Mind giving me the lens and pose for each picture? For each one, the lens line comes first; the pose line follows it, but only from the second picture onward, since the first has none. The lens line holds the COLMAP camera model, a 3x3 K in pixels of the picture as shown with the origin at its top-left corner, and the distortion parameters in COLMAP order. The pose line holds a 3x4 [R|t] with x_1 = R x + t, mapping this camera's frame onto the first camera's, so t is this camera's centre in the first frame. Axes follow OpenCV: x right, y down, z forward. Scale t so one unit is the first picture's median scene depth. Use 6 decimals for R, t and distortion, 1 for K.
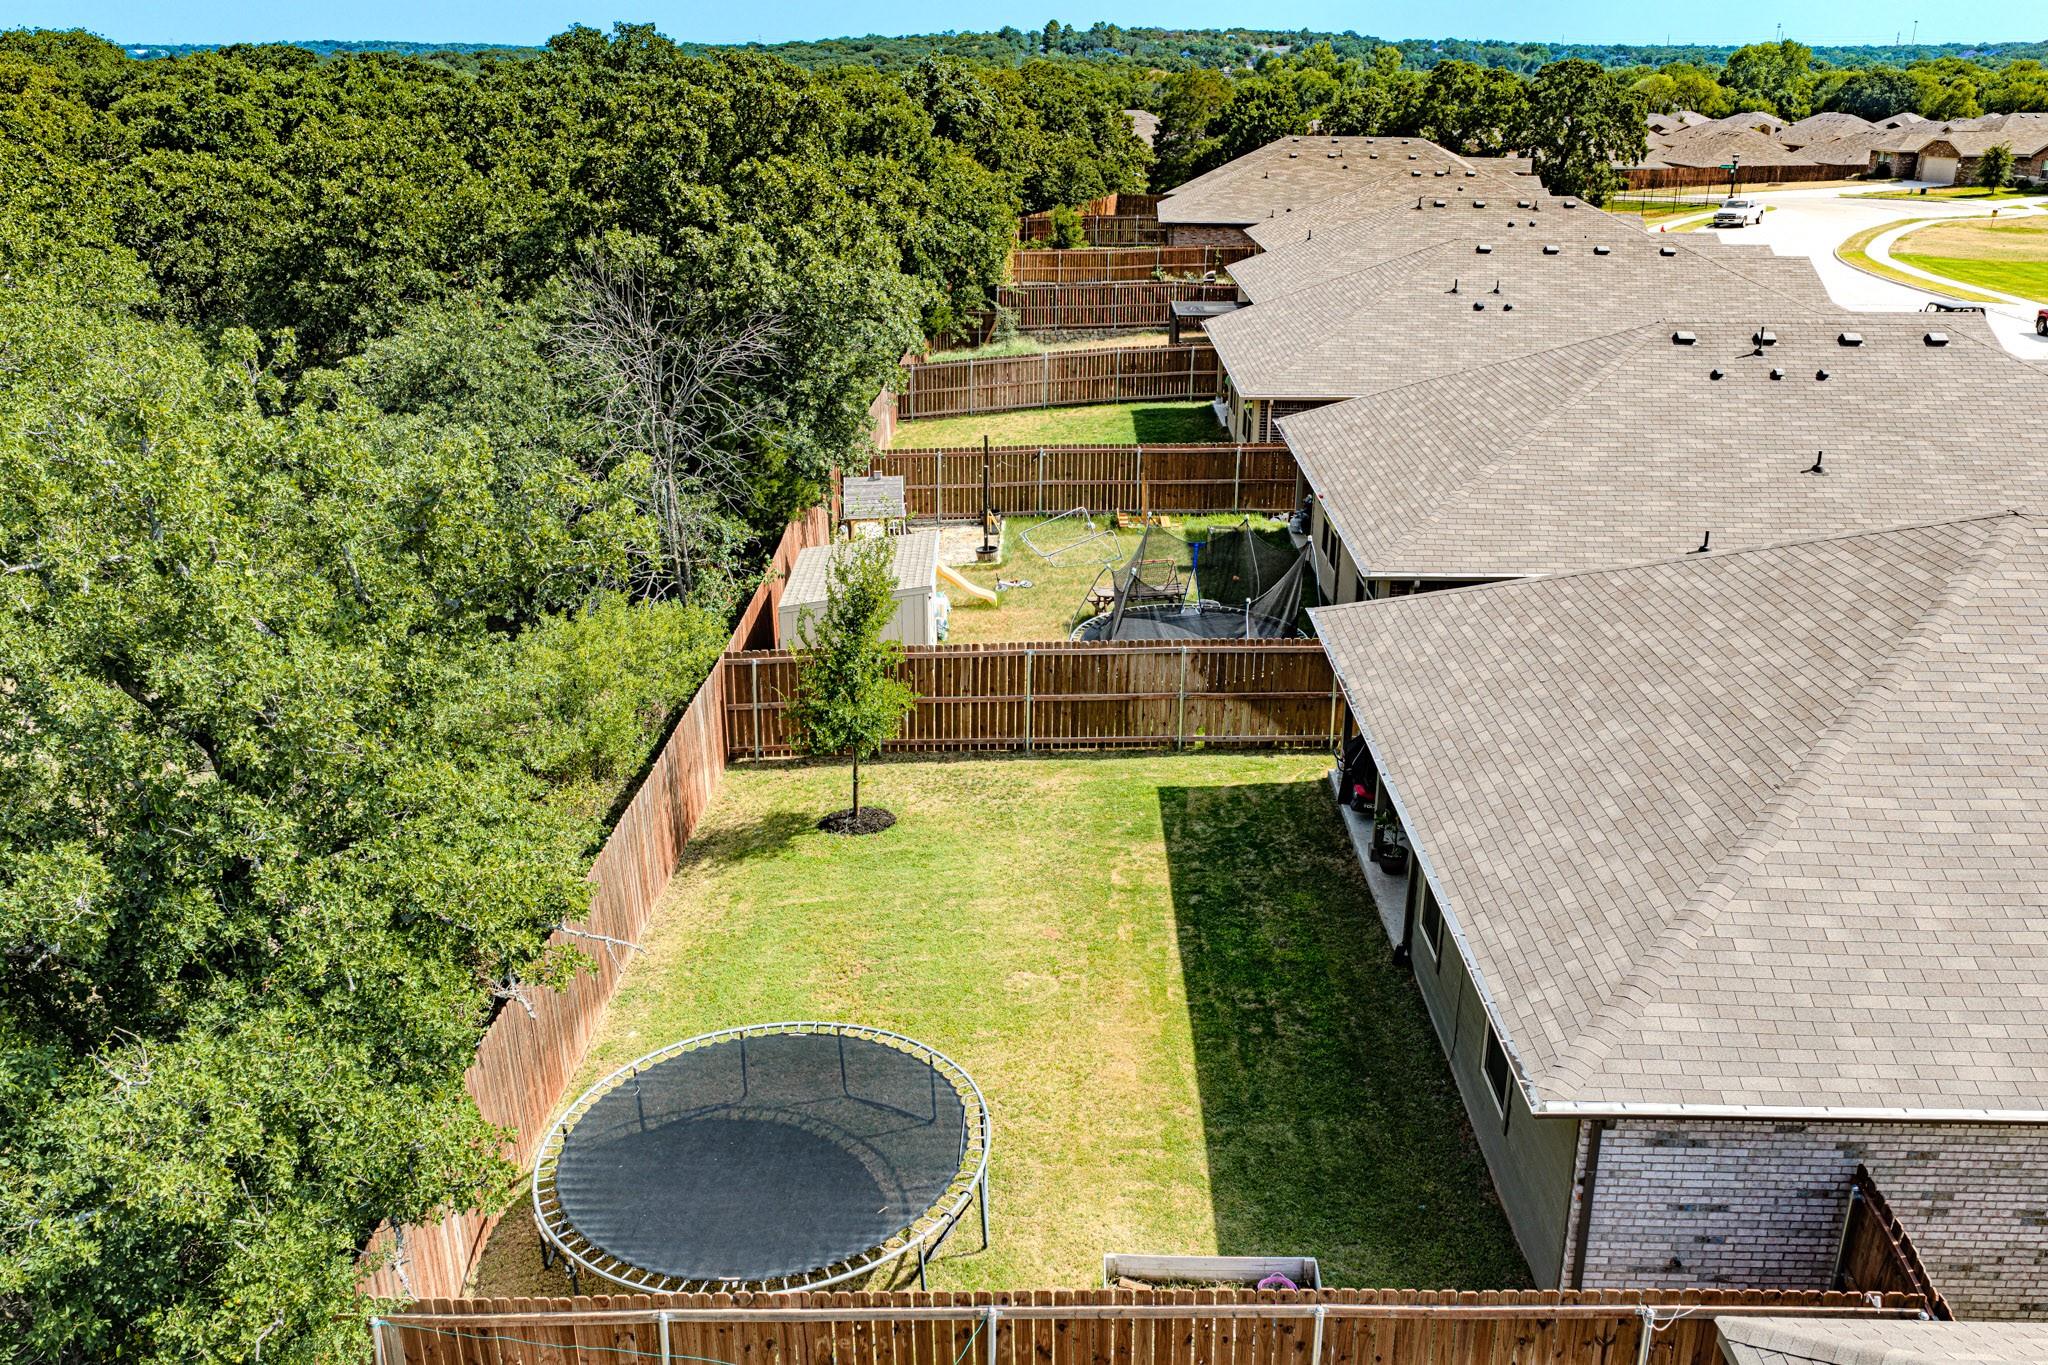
lens RADIAL K [[1703.2, 0, 1031.1], [0, 1703.2, 691.2], [0, 0, 1]] dist [0.009196, -0.009611]
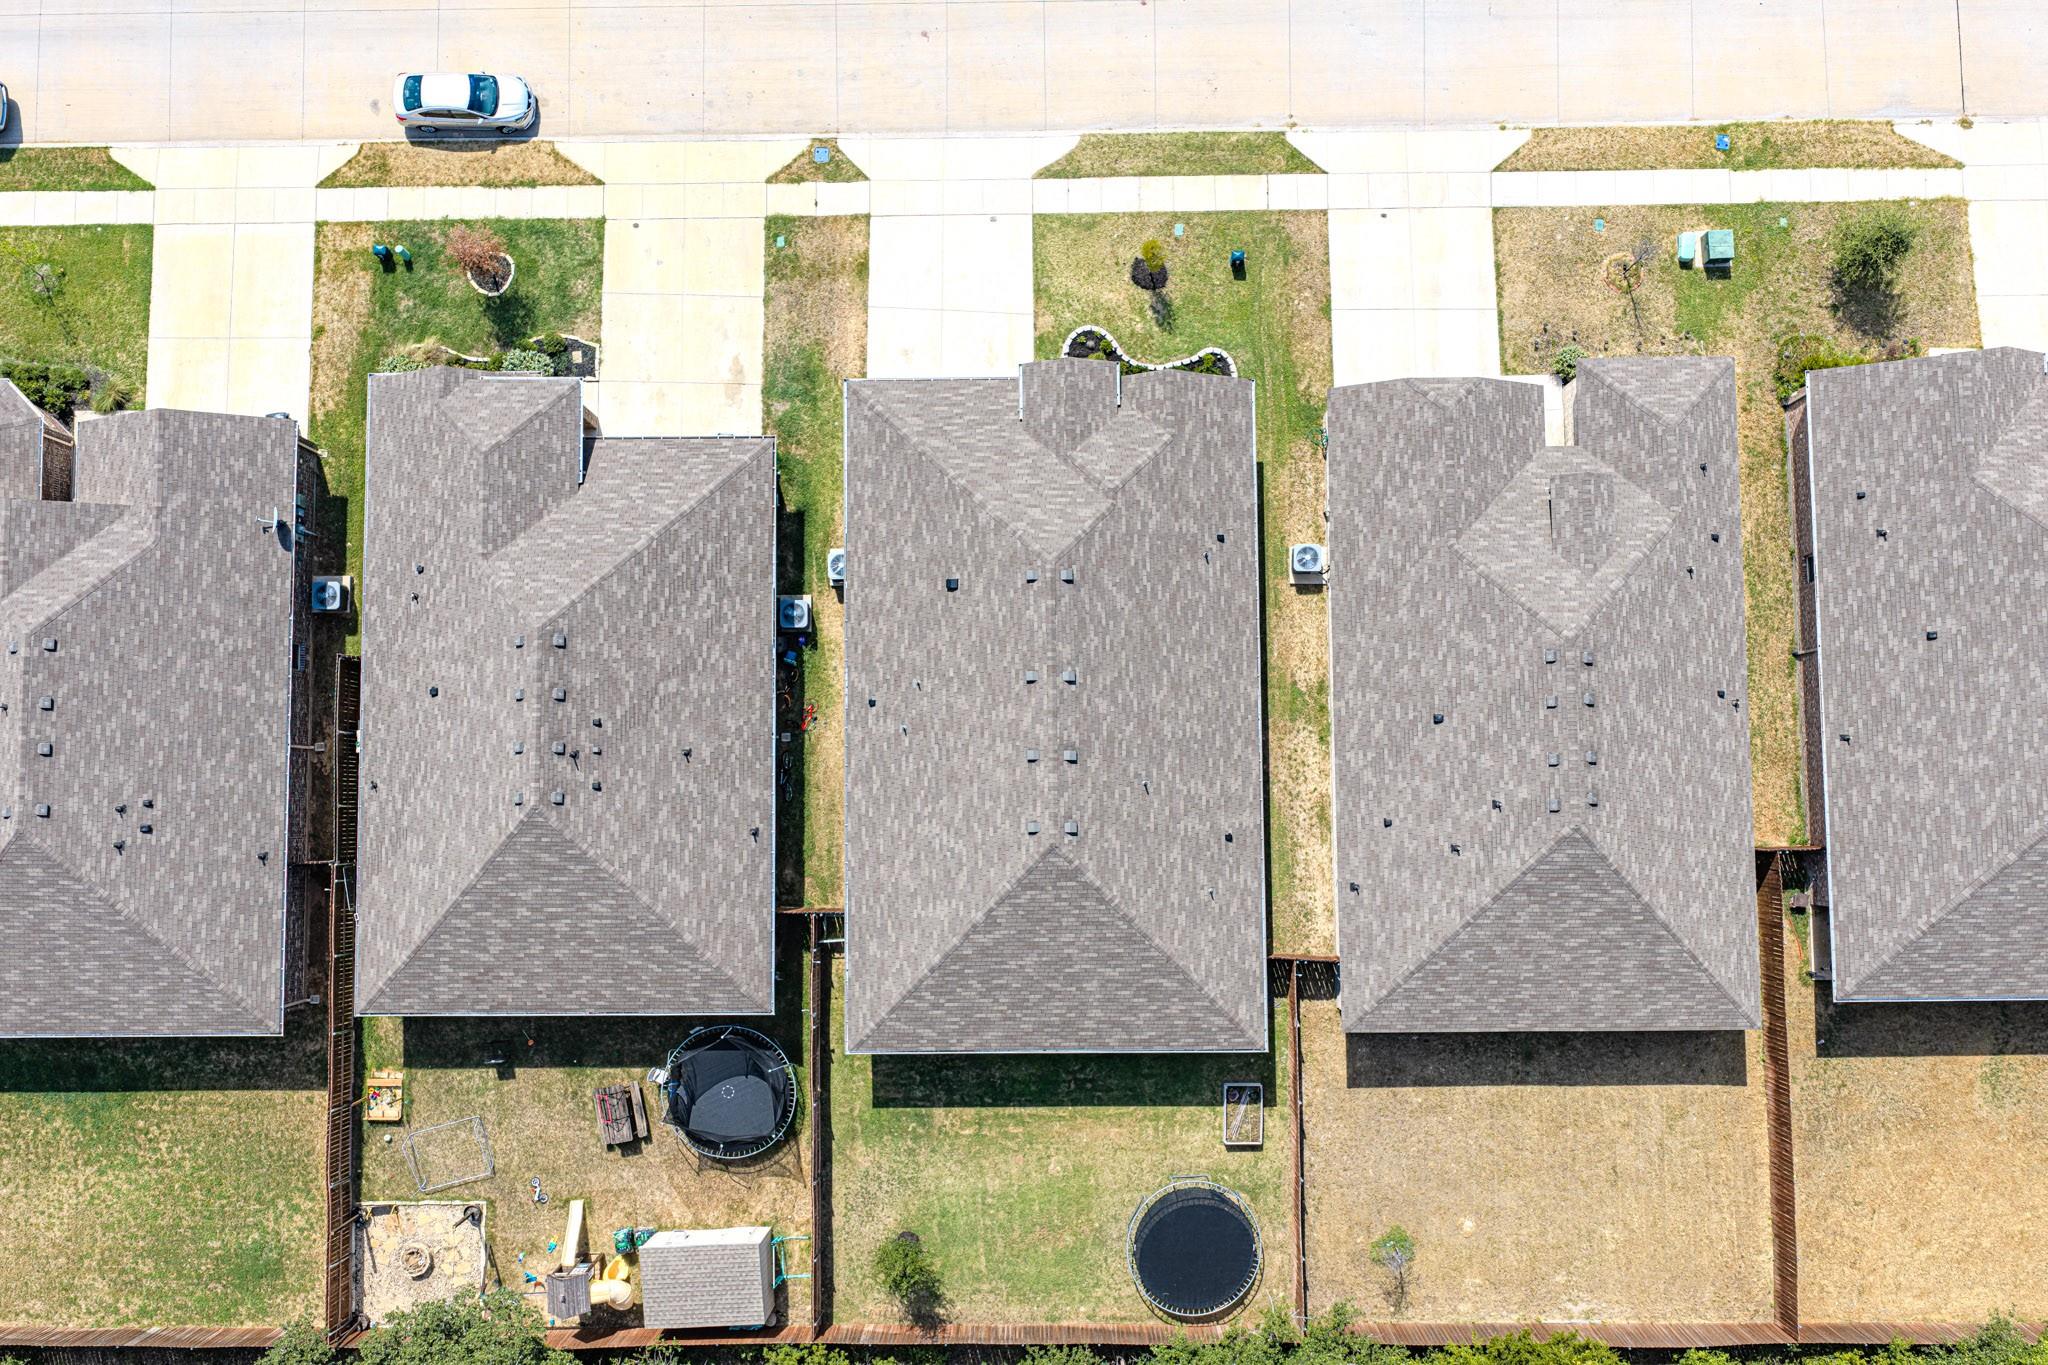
lens RADIAL K [[1703.2, 0, 1031.1], [0, 1703.2, 691.2], [0, 0, 1]] dist [0.009196, -0.009611]
pose [[-0.025736, -0.997817, 0.060814, 0.567480], [0.359719, 0.047515, 0.931850, -2.320532], [-0.932706, 0.045858, 0.357711, 0.030188]]
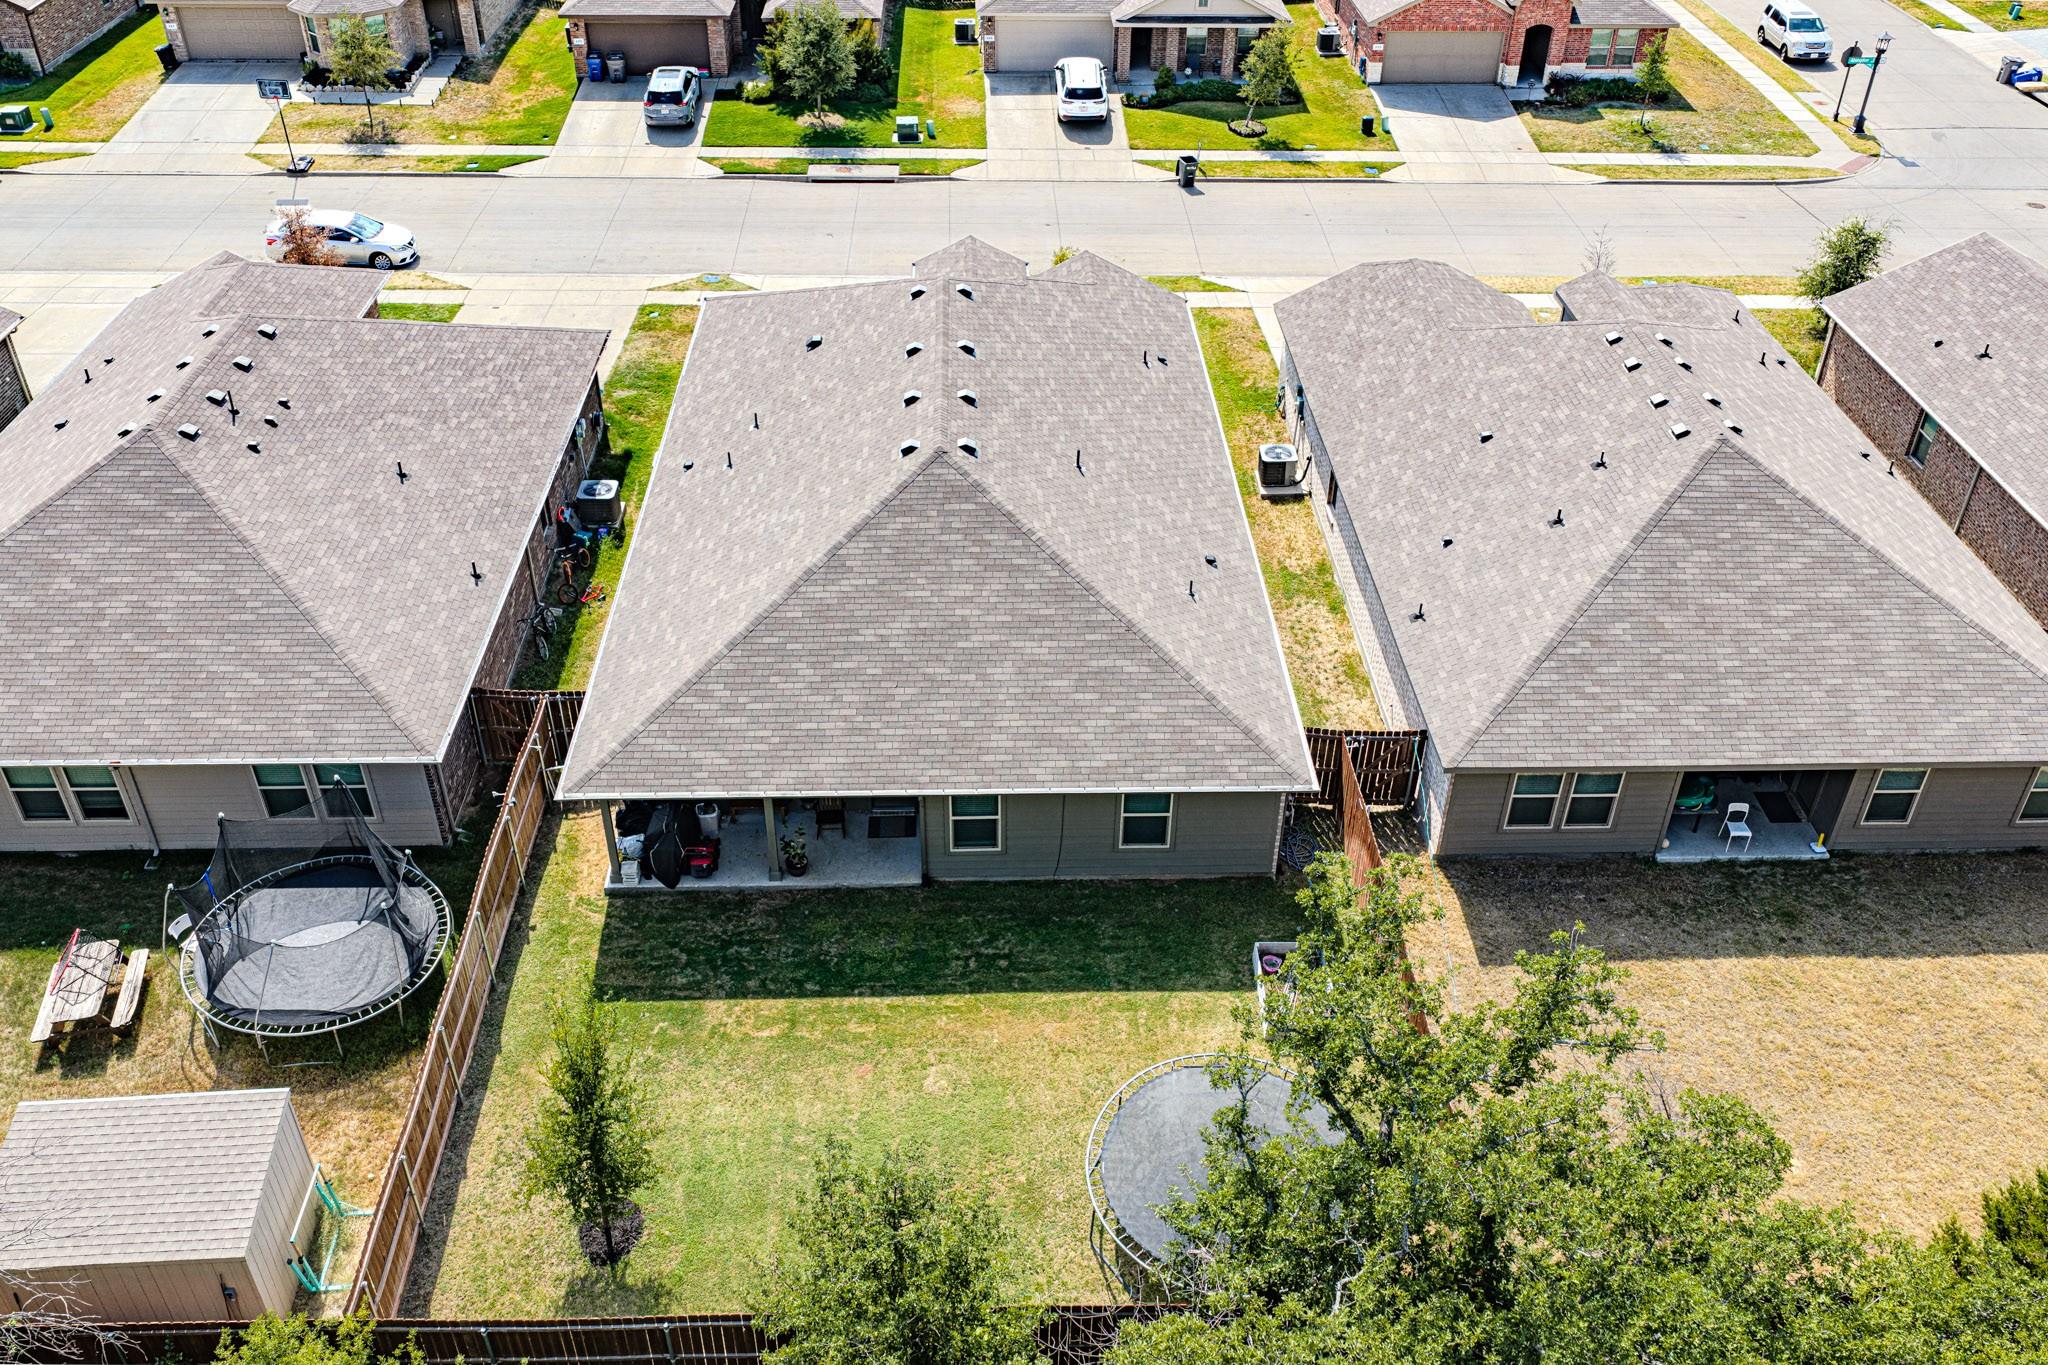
lens RADIAL K [[1727.8, 0, 1030.6], [0, 1727.8, 691.9], [0, 0, 1]] dist [0.005399, -0.005931]
pose [[-0.049712, -0.593711, 0.803141, -0.892856], [0.333404, 0.748144, 0.573692, -0.795098], [-0.941473, 0.296290, 0.160754, 0.595393]]
